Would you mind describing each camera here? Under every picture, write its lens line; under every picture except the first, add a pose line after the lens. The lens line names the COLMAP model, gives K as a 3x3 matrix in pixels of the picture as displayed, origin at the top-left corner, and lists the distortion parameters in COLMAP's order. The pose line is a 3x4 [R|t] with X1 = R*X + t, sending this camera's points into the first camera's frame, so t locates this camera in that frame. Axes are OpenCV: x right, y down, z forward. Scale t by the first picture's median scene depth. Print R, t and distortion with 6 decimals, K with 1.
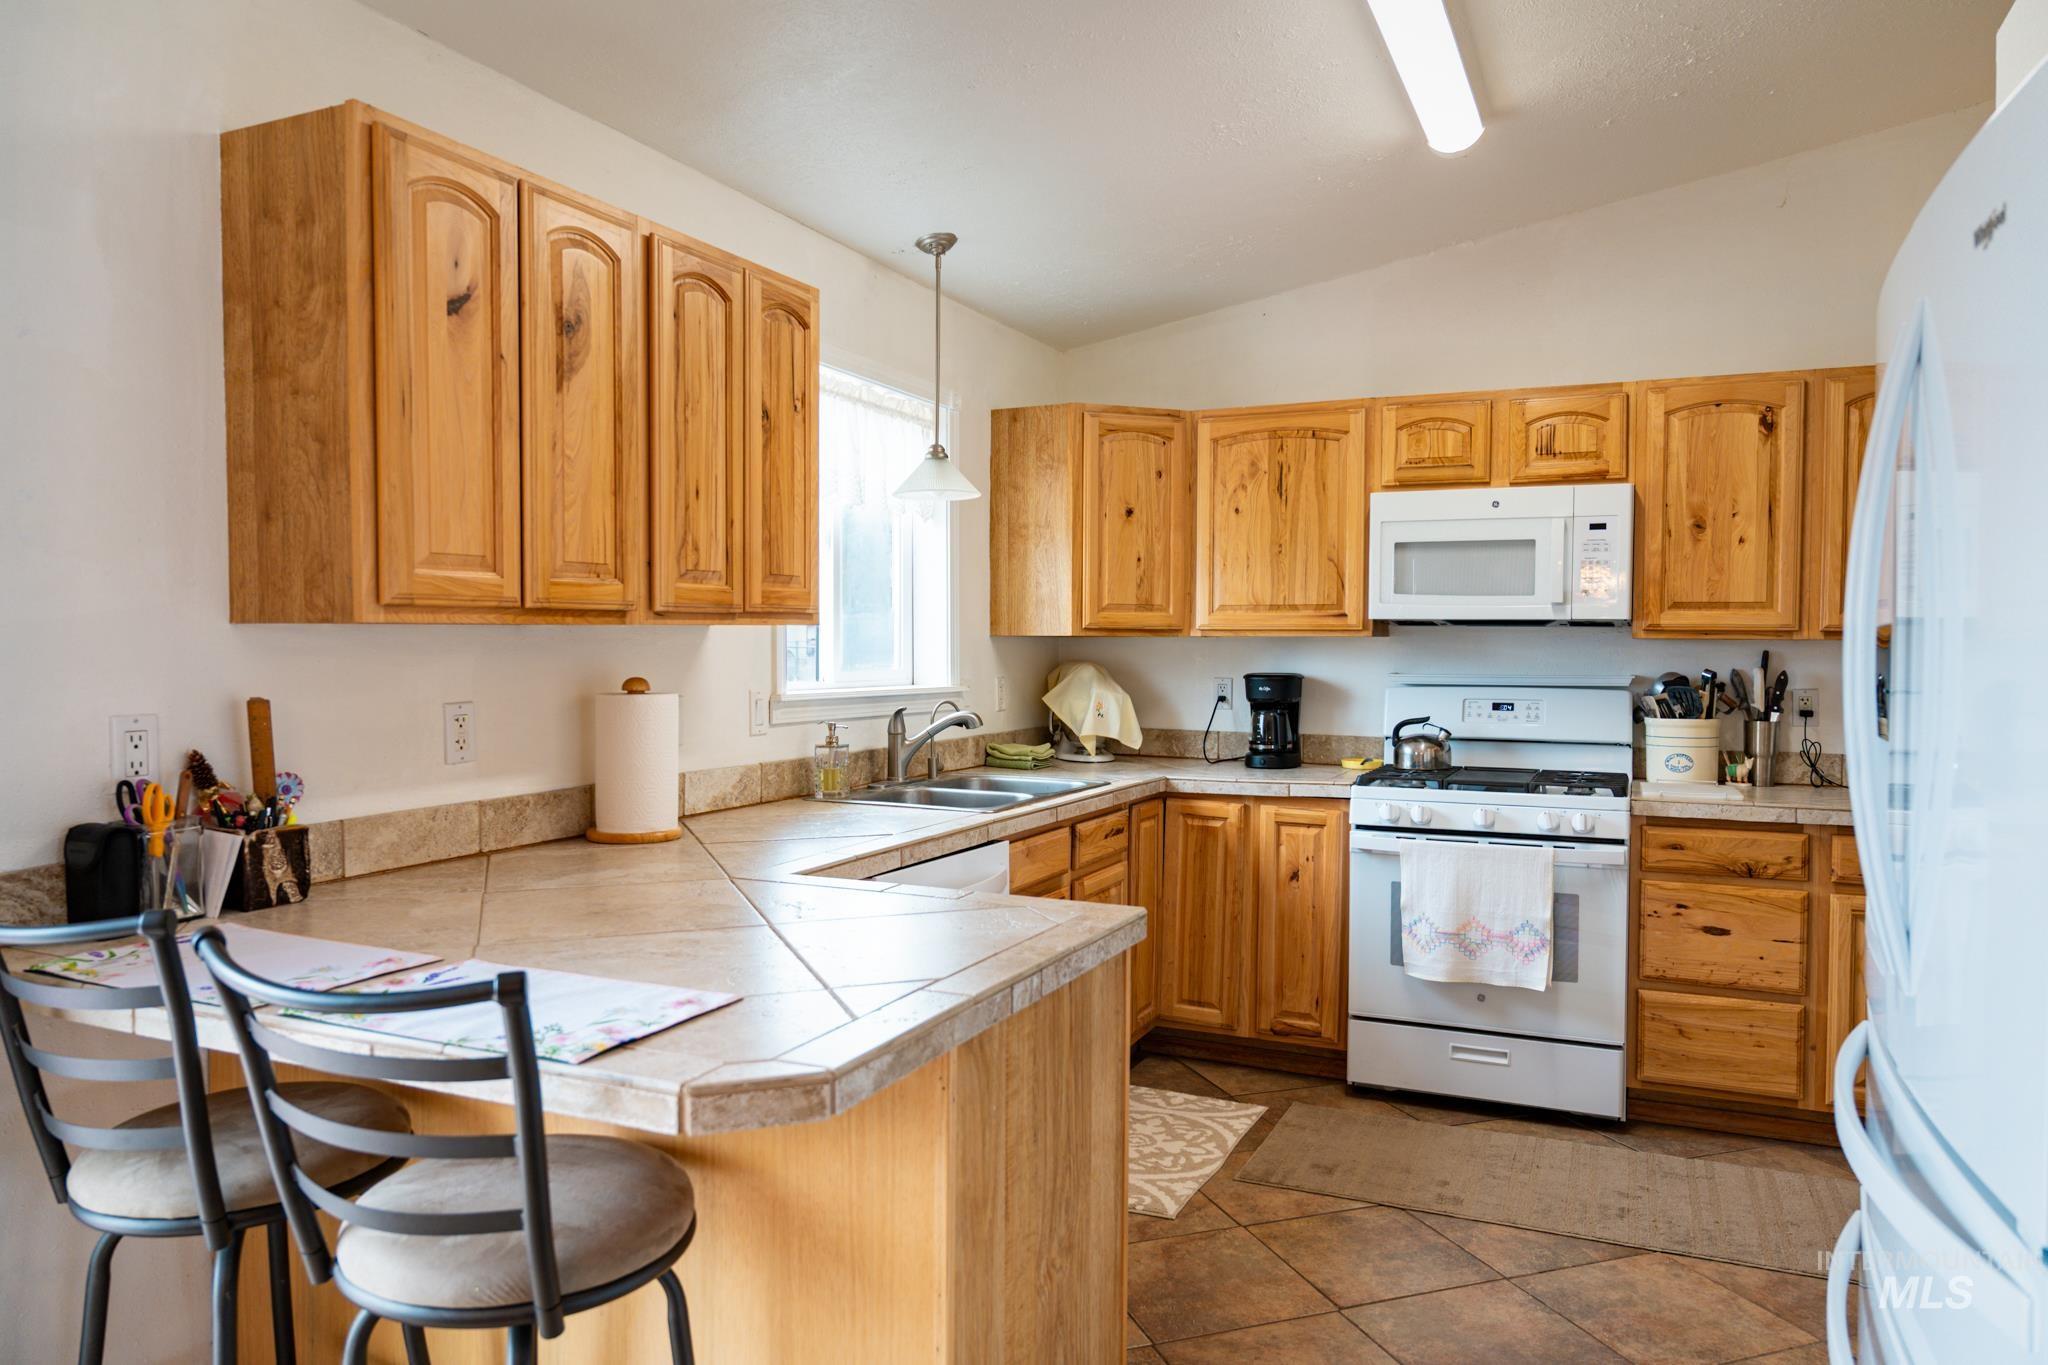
lens RADIAL K [[1353.7, 0, 1033.4], [0, 1353.7, 681.2], [0, 0, 1]] dist [-0.012716, 0.002915]
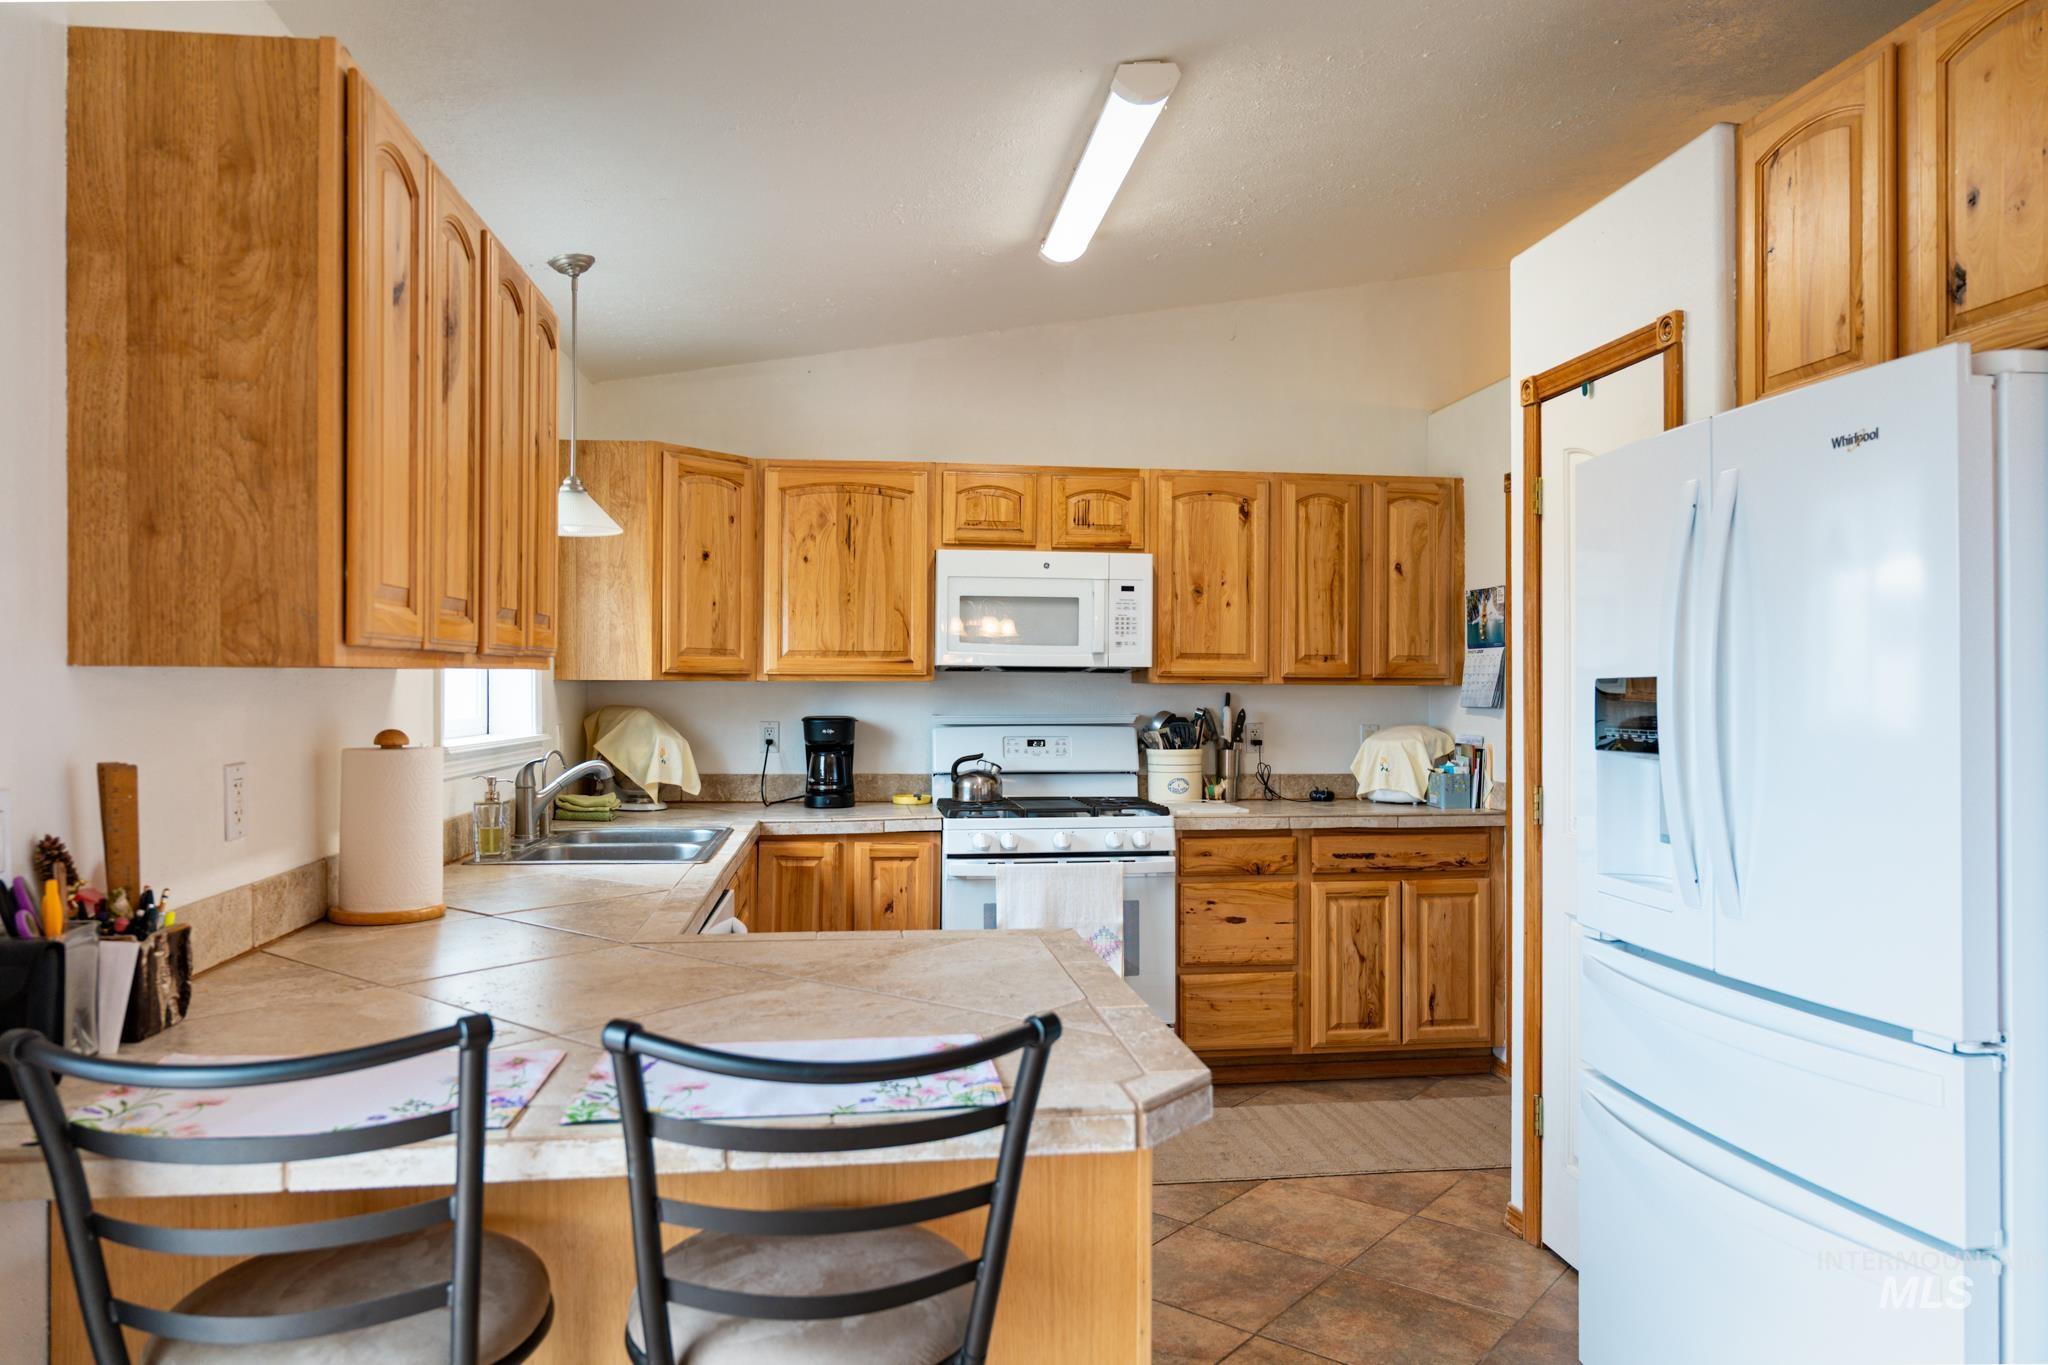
lens RADIAL K [[1353.7, 0, 1034.7], [0, 1353.7, 686.8], [0, 0, 1]] dist [-0.012716, 0.002915]
pose [[0.848253, -0.001247, 0.529590, -0.297595], [0.015518, 0.999626, -0.022501, -0.003152], [-0.529364, 0.027305, 0.847955, 0.040203]]
